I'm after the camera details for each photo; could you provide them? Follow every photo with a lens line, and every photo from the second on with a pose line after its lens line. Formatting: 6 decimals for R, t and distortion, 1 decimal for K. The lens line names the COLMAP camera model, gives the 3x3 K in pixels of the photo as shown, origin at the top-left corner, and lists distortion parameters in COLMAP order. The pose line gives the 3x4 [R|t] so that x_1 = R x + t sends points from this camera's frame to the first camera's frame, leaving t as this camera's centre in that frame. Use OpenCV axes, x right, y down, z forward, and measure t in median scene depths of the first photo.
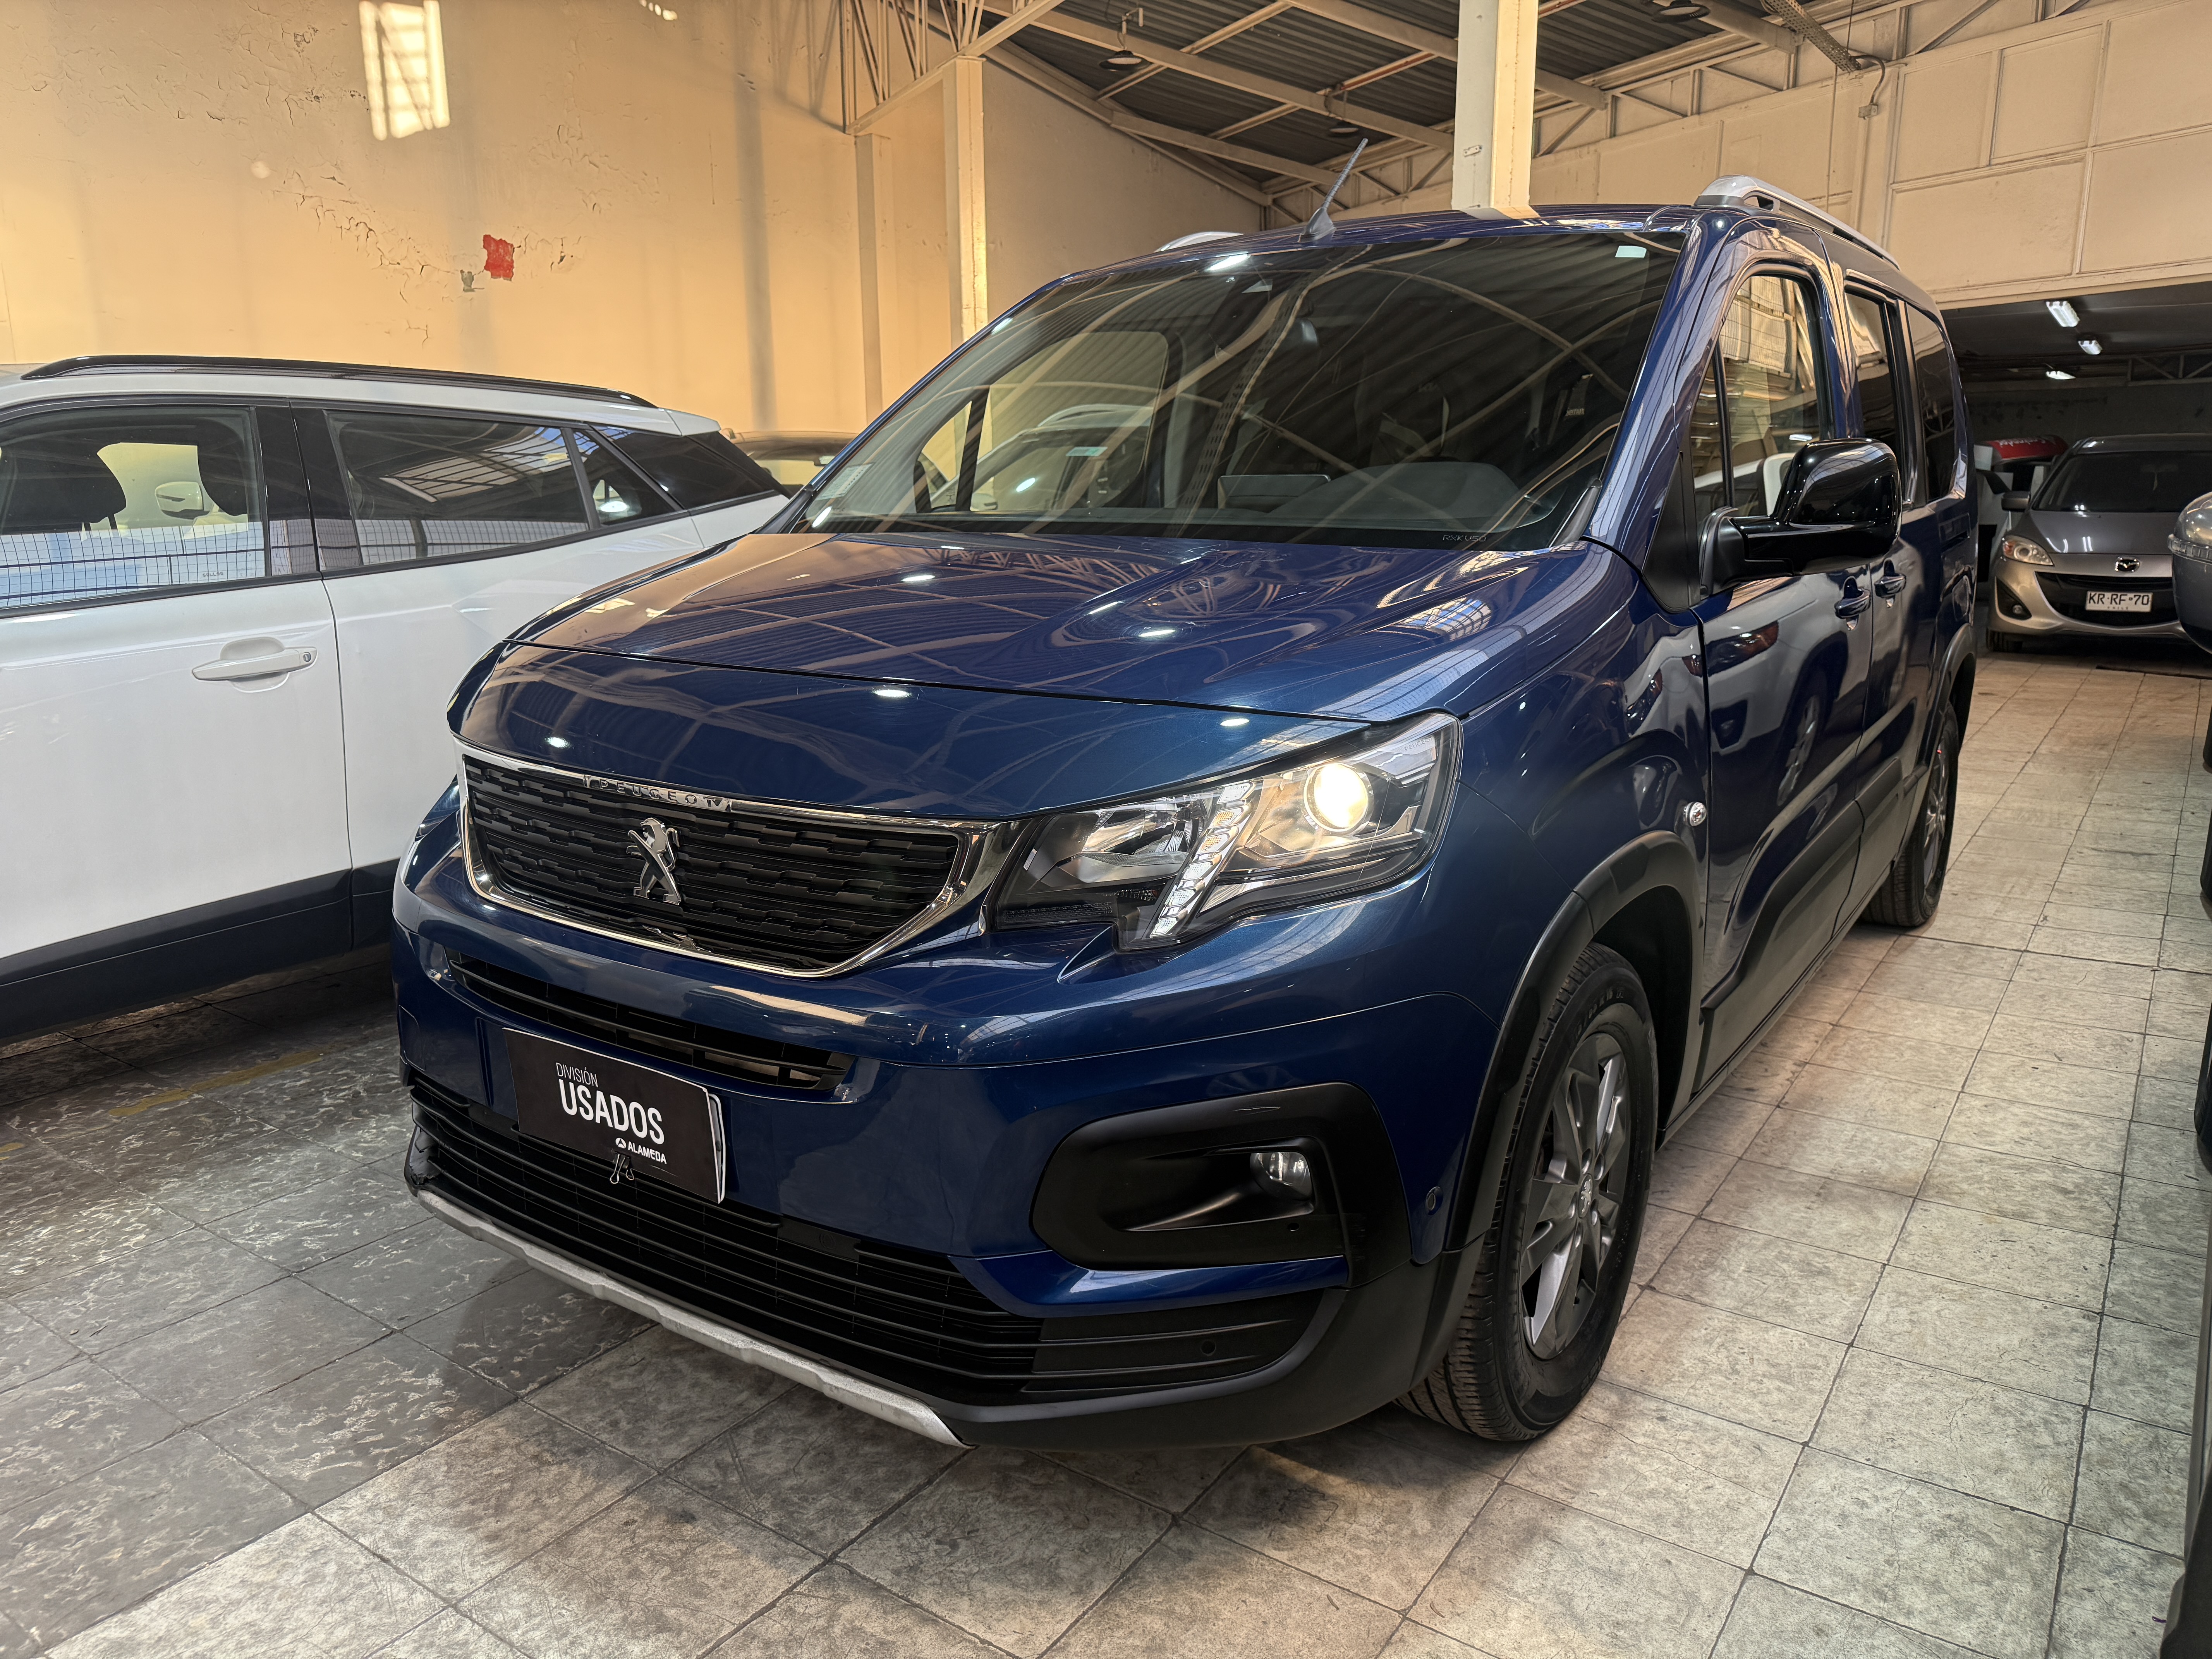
lens RADIAL K [[1578.5, 0, 1126.2], [0, 1578.5, 845.6], [0, 0, 1]] dist [-0.008855, -0.006975]
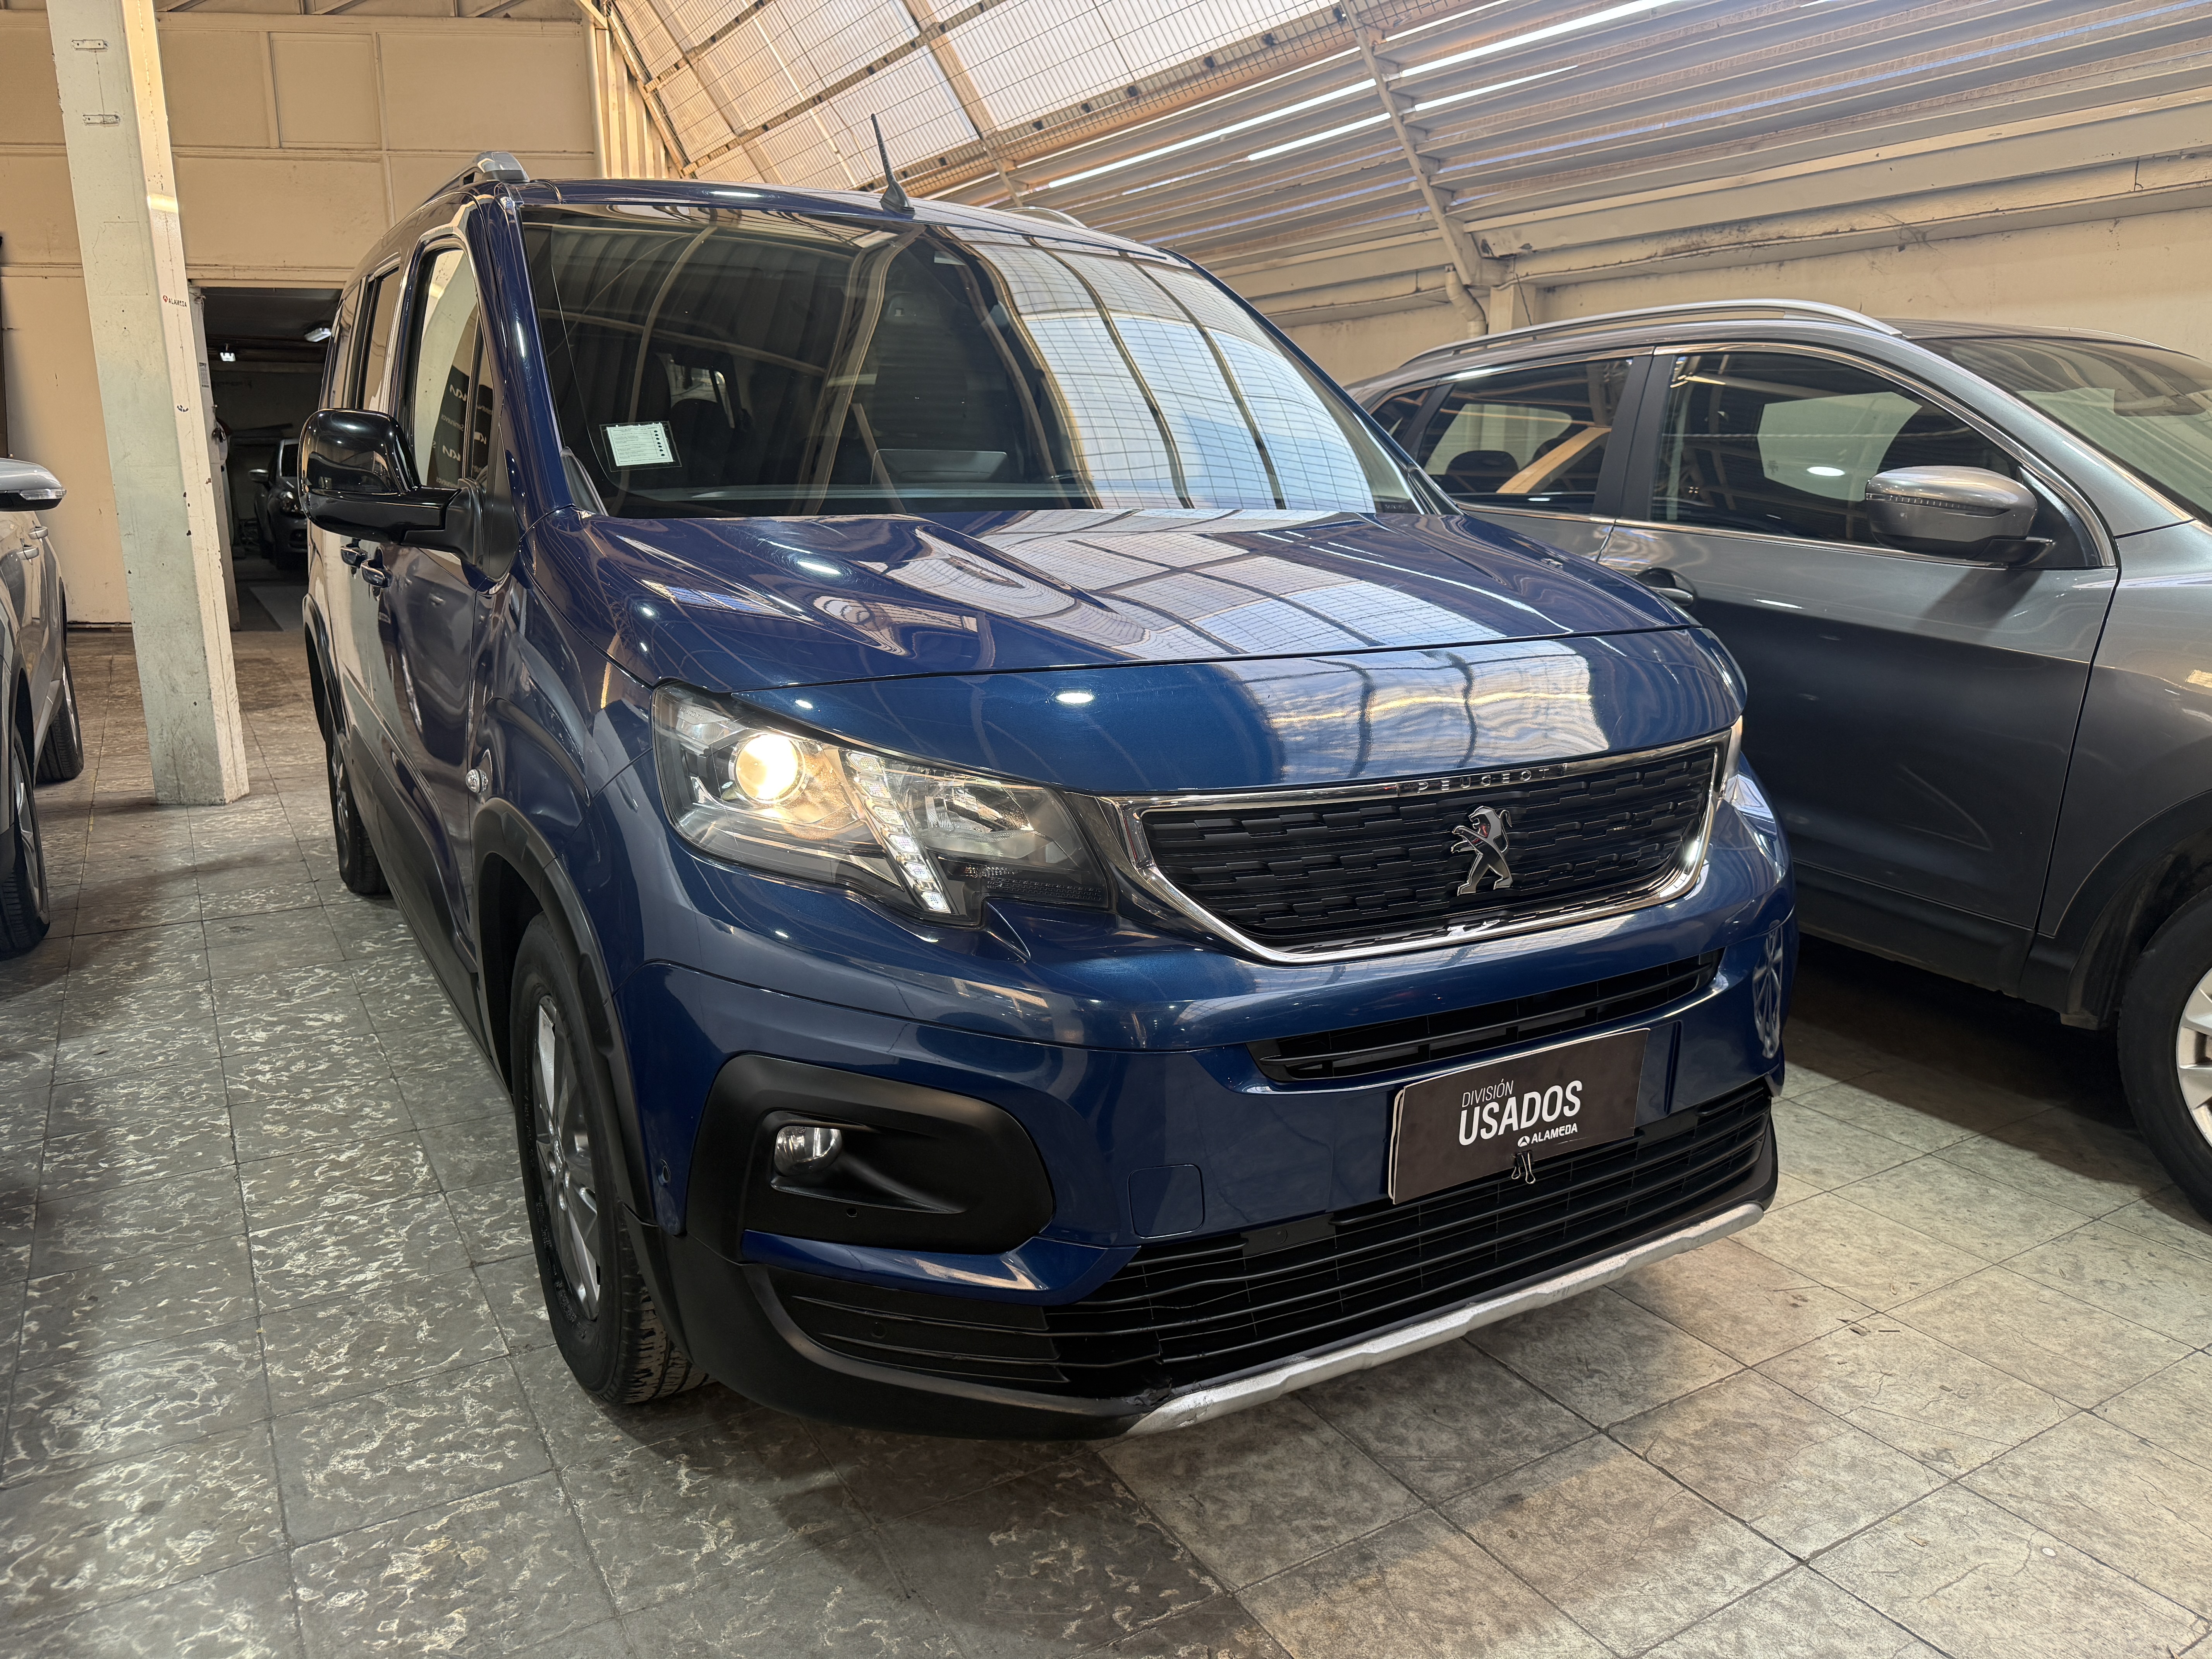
lens RADIAL K [[1578.5, 0, 1100.5], [0, 1578.5, 828.9], [0, 0, 1]] dist [-0.008855, -0.006975]
pose [[0.421797, -0.186362, 0.887331, -1.250826], [0.183588, 0.975931, 0.117701, -0.159659], [-0.887909, 0.113257, 0.445859, 0.776295]]
